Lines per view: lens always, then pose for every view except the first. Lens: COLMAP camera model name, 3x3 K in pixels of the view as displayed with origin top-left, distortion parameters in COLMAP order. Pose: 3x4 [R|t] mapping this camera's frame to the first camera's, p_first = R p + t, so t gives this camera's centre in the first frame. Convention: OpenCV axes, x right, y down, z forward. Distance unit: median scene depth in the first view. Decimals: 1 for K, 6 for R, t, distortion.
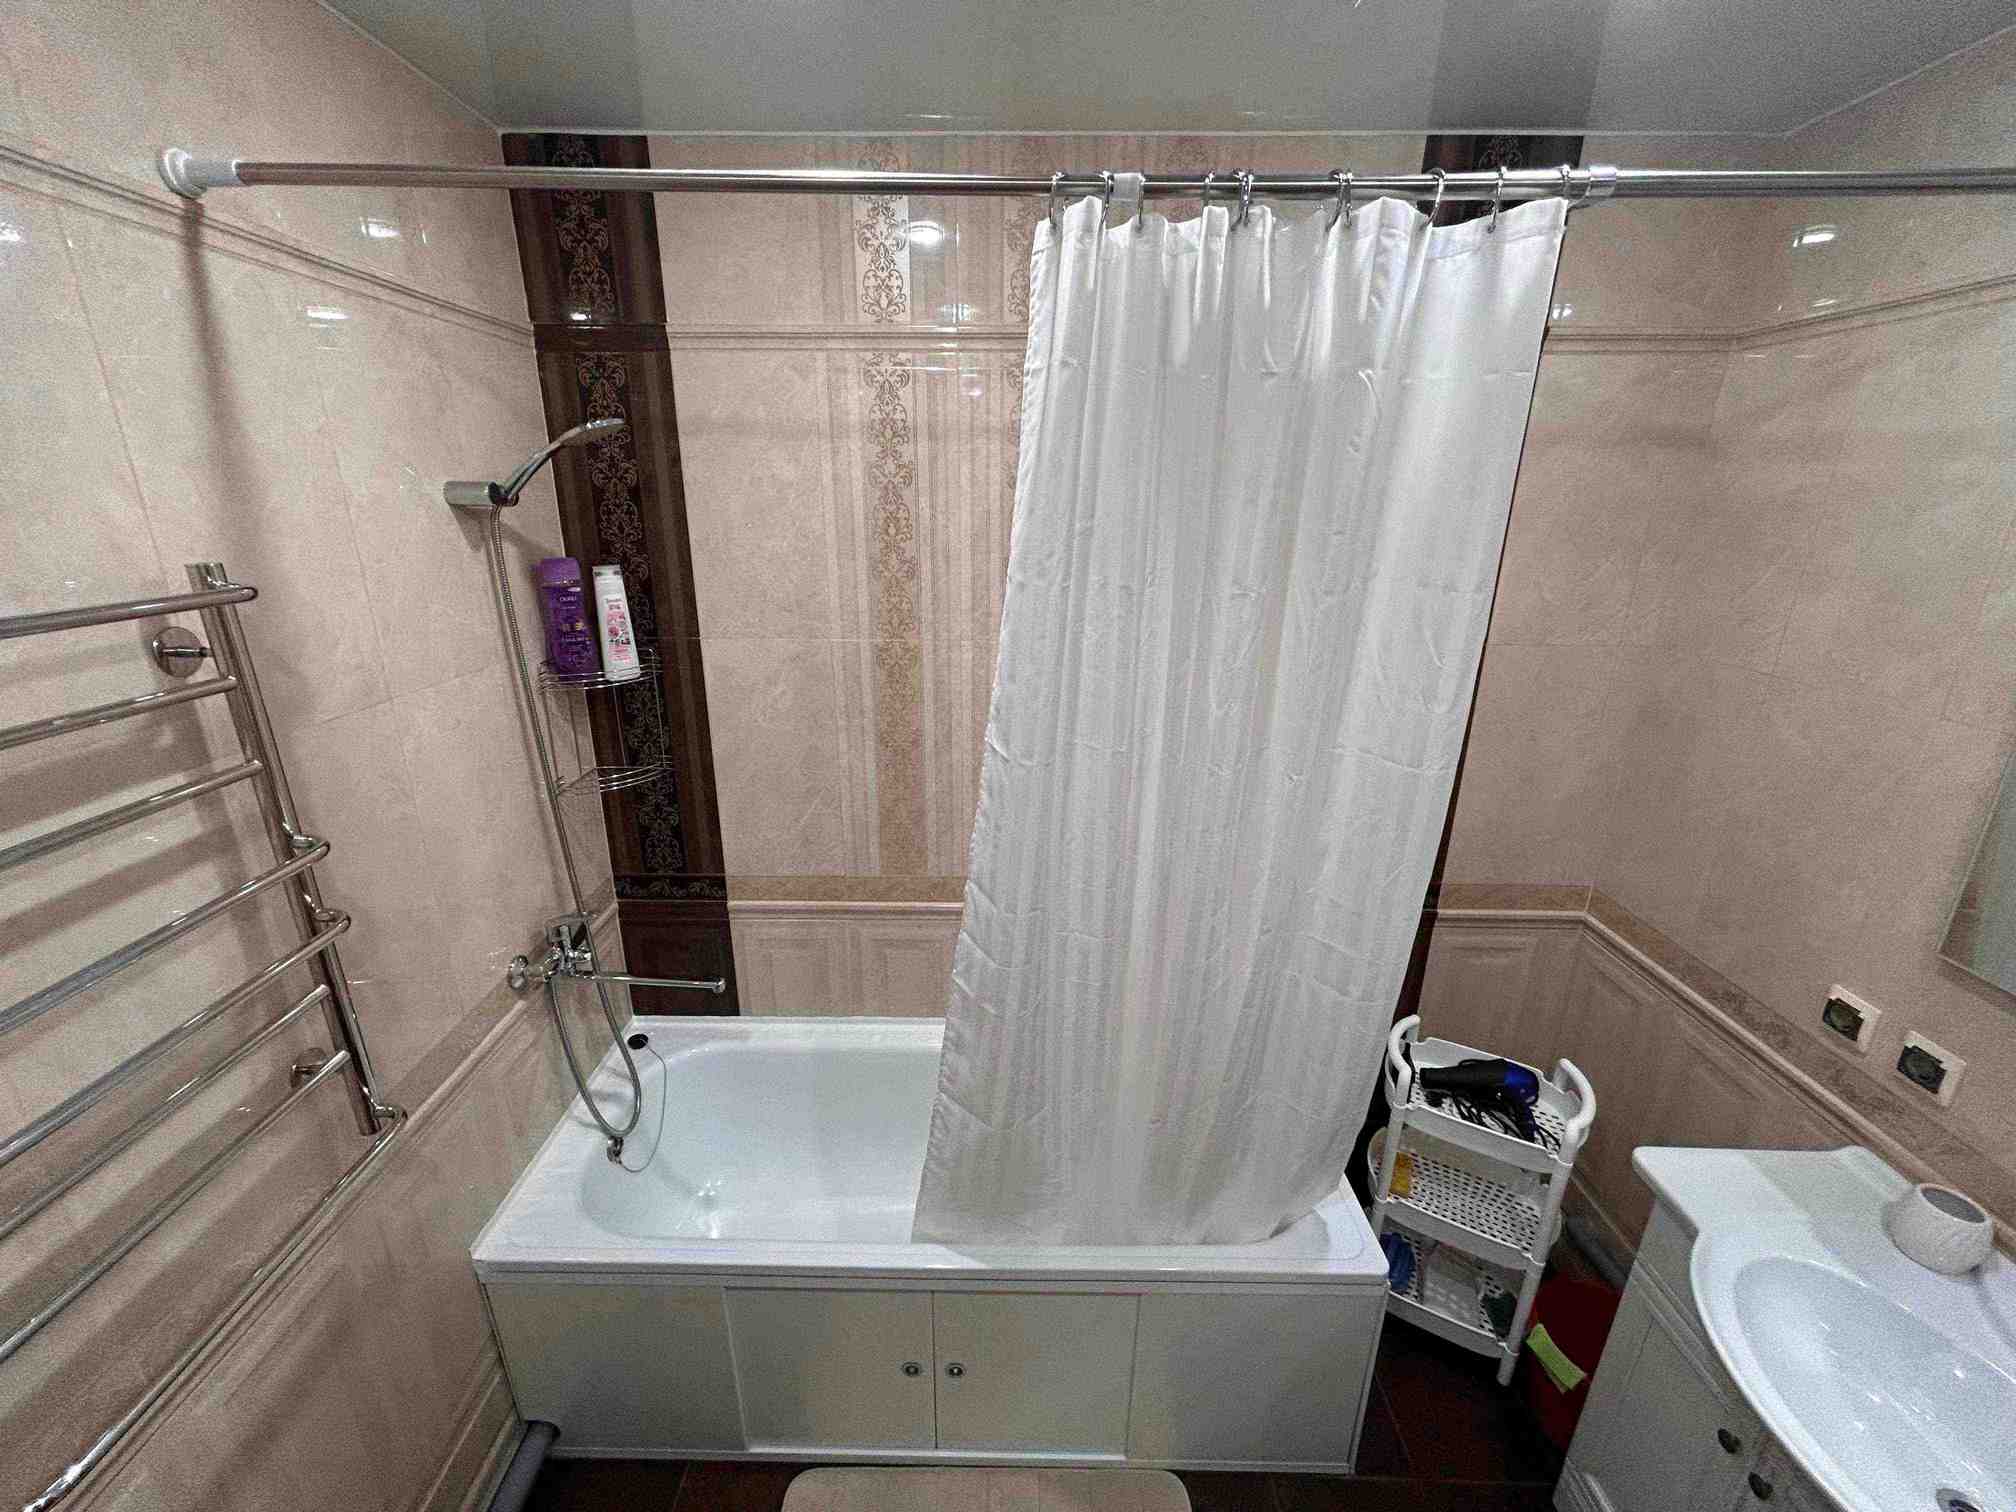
lens RADIAL K [[809.2, 0, 997.6], [0, 809.2, 761.9], [0, 0, 1]] dist [-0.001246, 0.002022]
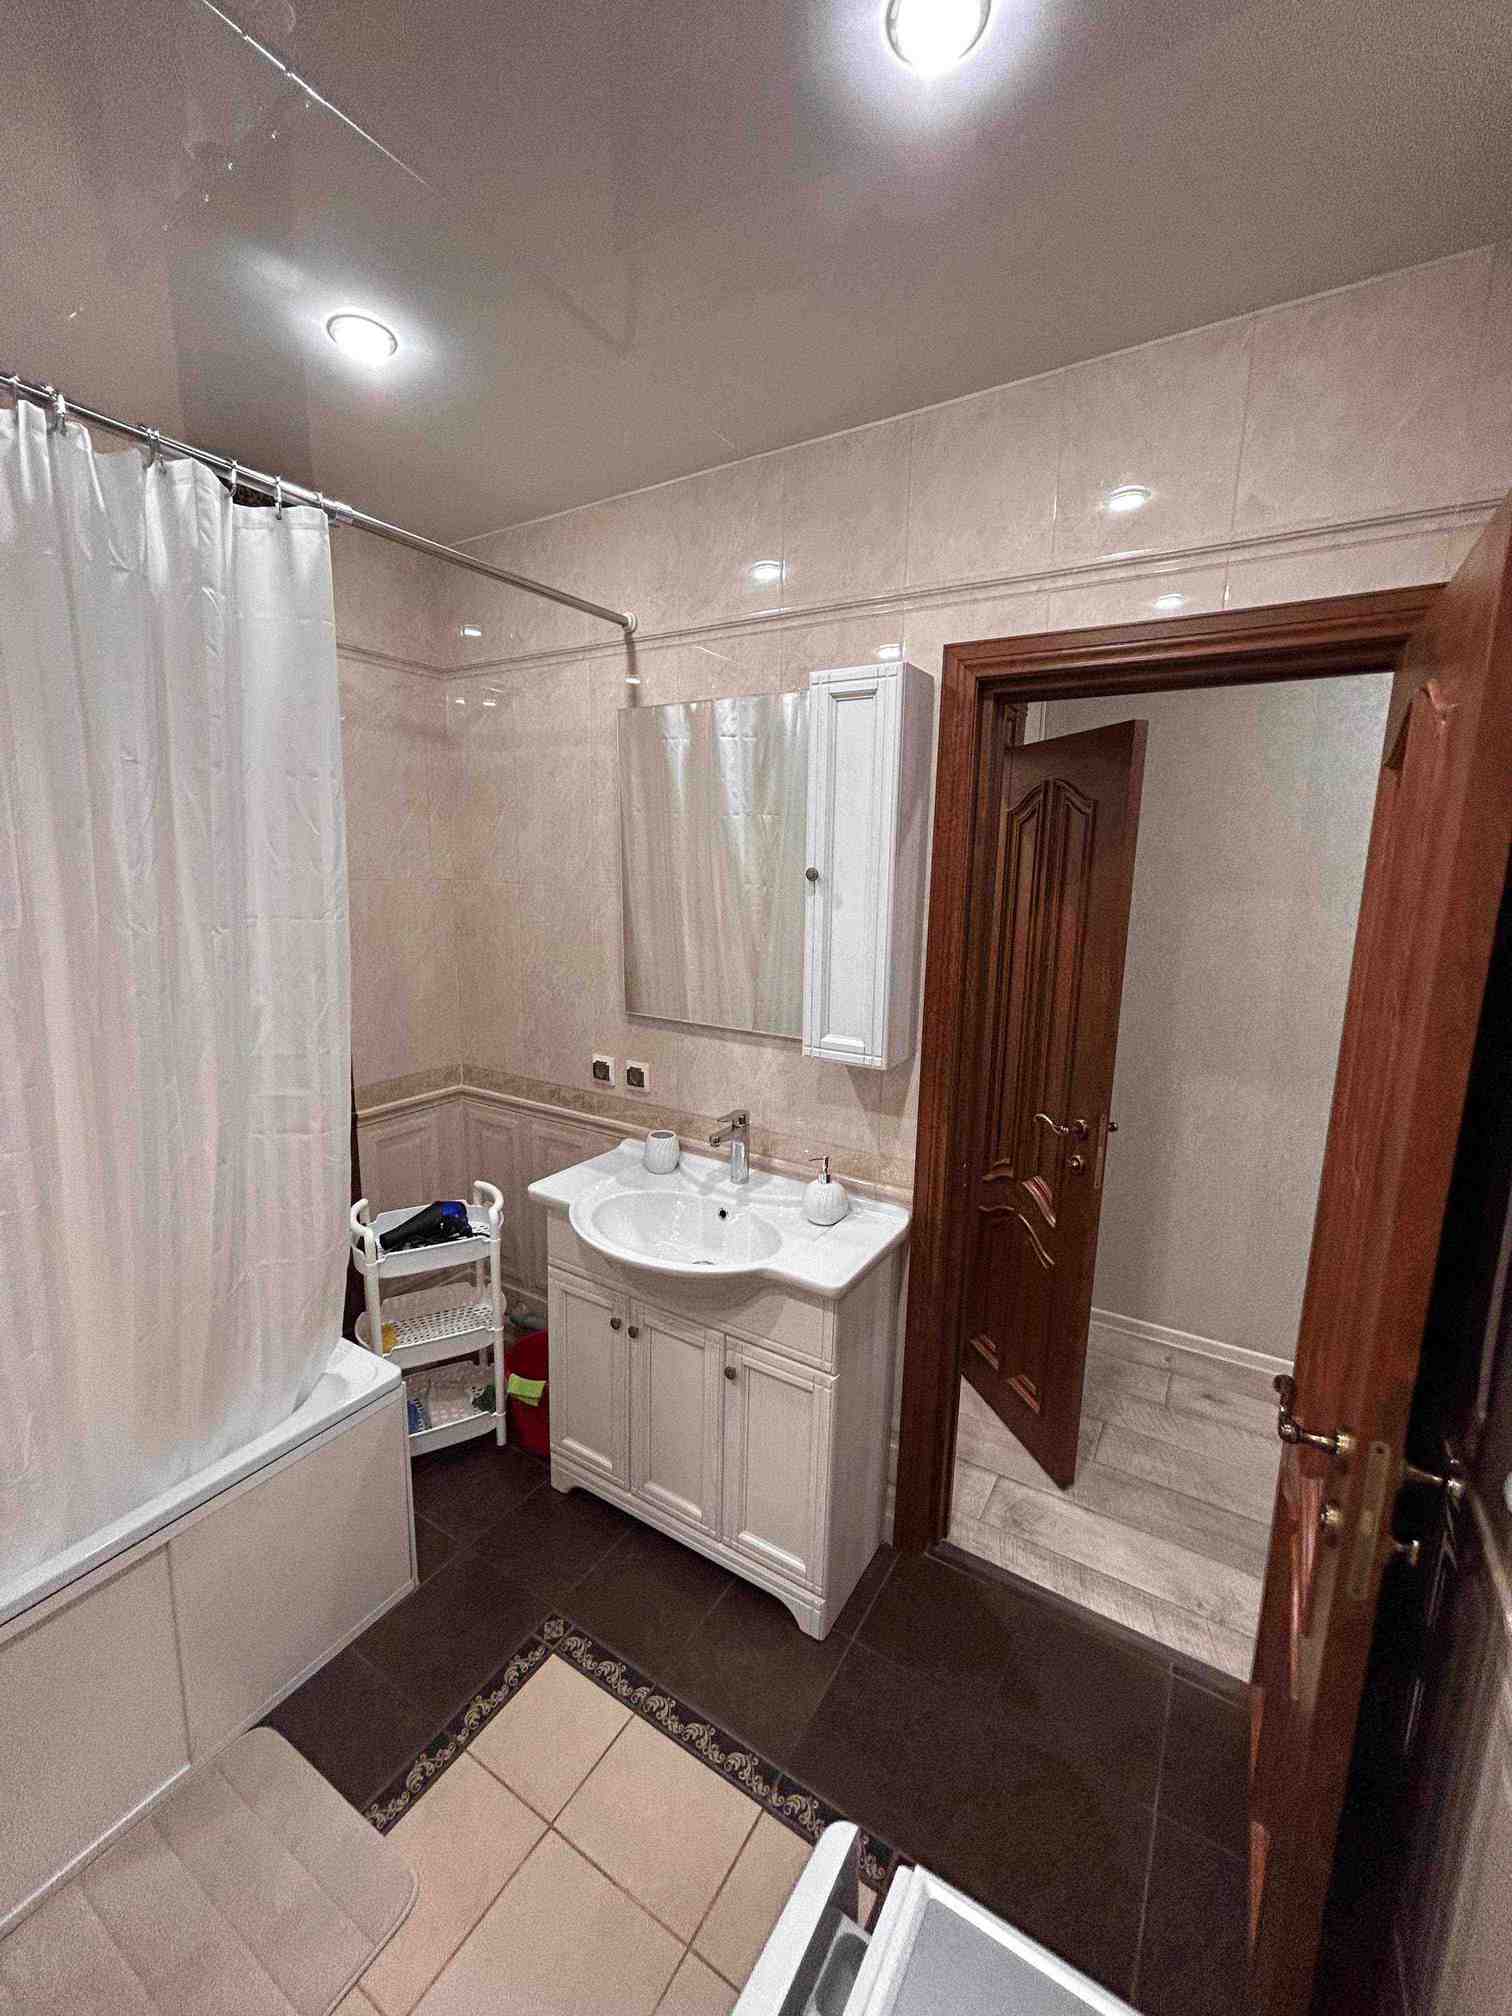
lens RADIAL K [[809.2, 0, 740.9], [0, 809.2, 993.2], [0, 0, 1]] dist [-0.001246, 0.002022]
pose [[0.520609, -0.137660, 0.842624, -0.167747], [0.251935, 0.967741, 0.002444, 0.212457], [-0.815779, 0.211014, 0.538496, -0.146479]]
